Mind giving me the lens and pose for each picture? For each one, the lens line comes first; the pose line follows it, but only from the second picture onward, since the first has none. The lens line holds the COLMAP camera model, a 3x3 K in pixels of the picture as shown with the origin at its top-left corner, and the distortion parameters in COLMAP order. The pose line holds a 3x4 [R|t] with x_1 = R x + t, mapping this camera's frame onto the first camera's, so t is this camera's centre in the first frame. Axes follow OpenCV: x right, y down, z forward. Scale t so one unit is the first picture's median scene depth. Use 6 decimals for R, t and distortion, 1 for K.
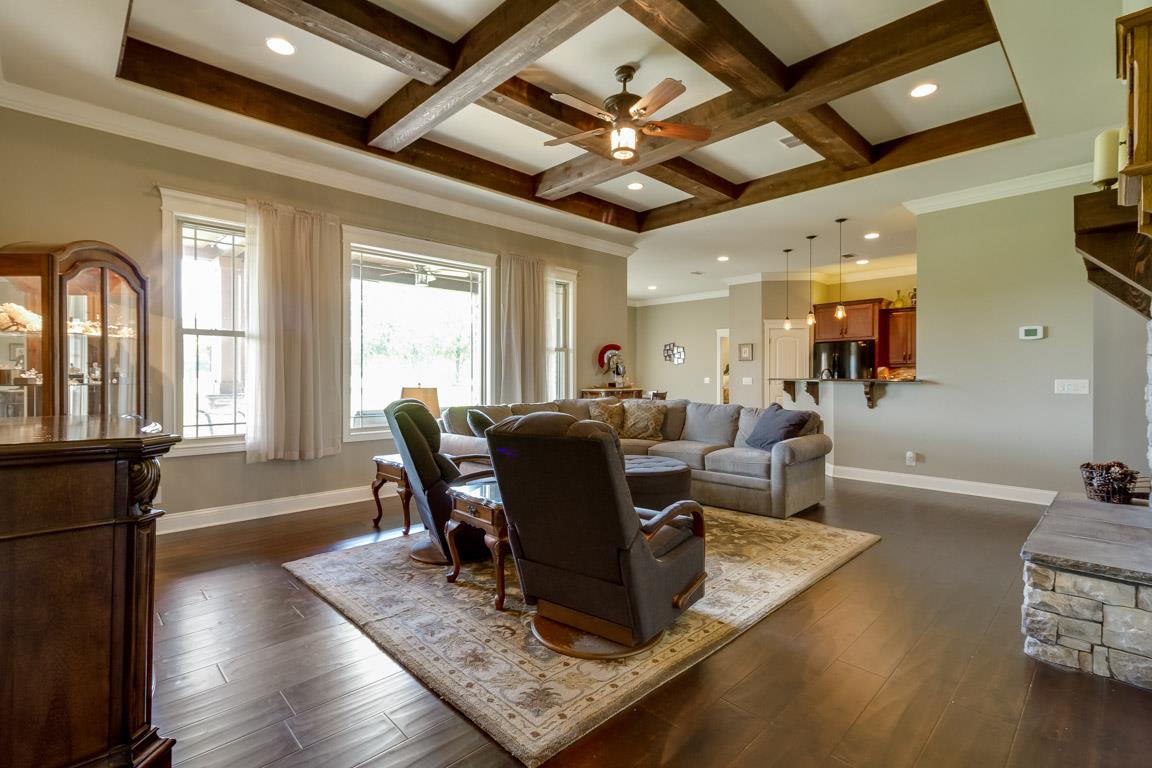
lens RADIAL K [[539.3, 0, 573.7], [0, 539.3, 376.4], [0, 0, 1]] dist [-0.000645, -0.000053]
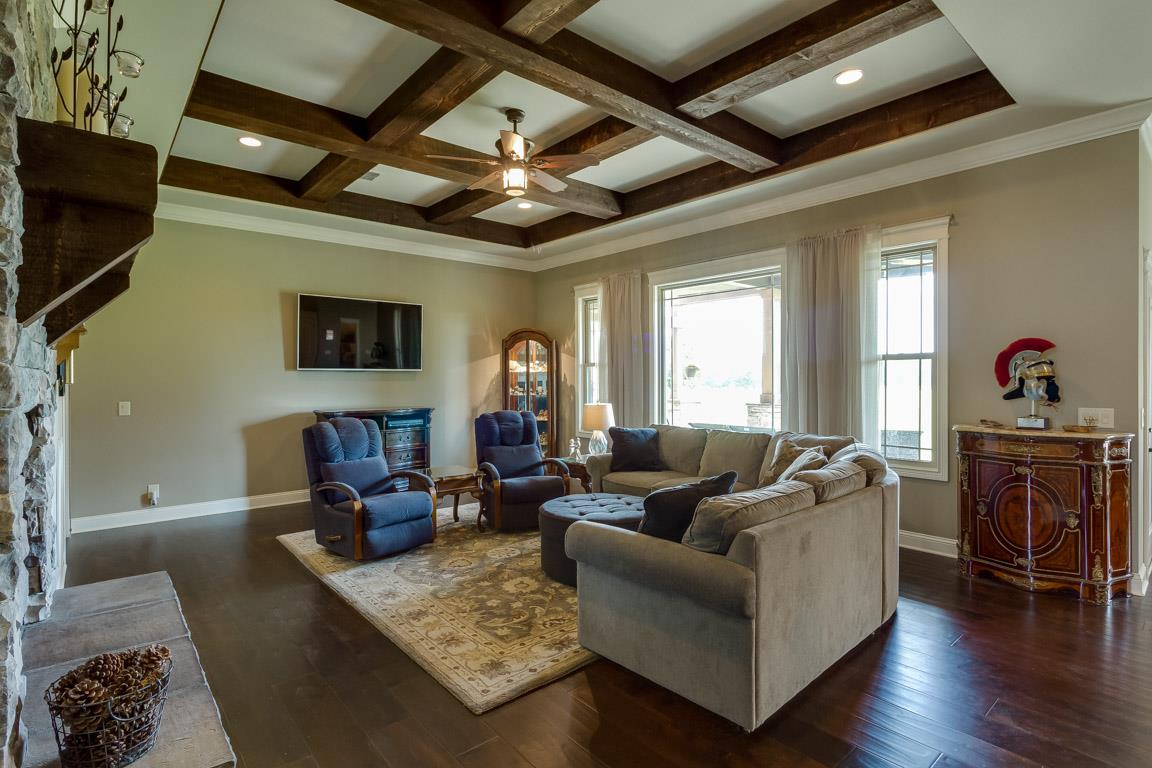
lens RADIAL K [[590.4, 0, 570.6], [0, 590.4, 373.6], [0, 0, 1]] dist [-0.001596, -0.000282]
pose [[-0.094088, -0.002060, -0.995562, 1.247740], [0.005376, 0.999982, -0.002577, -0.055841], [0.995549, -0.005594, -0.094076, 1.229070]]
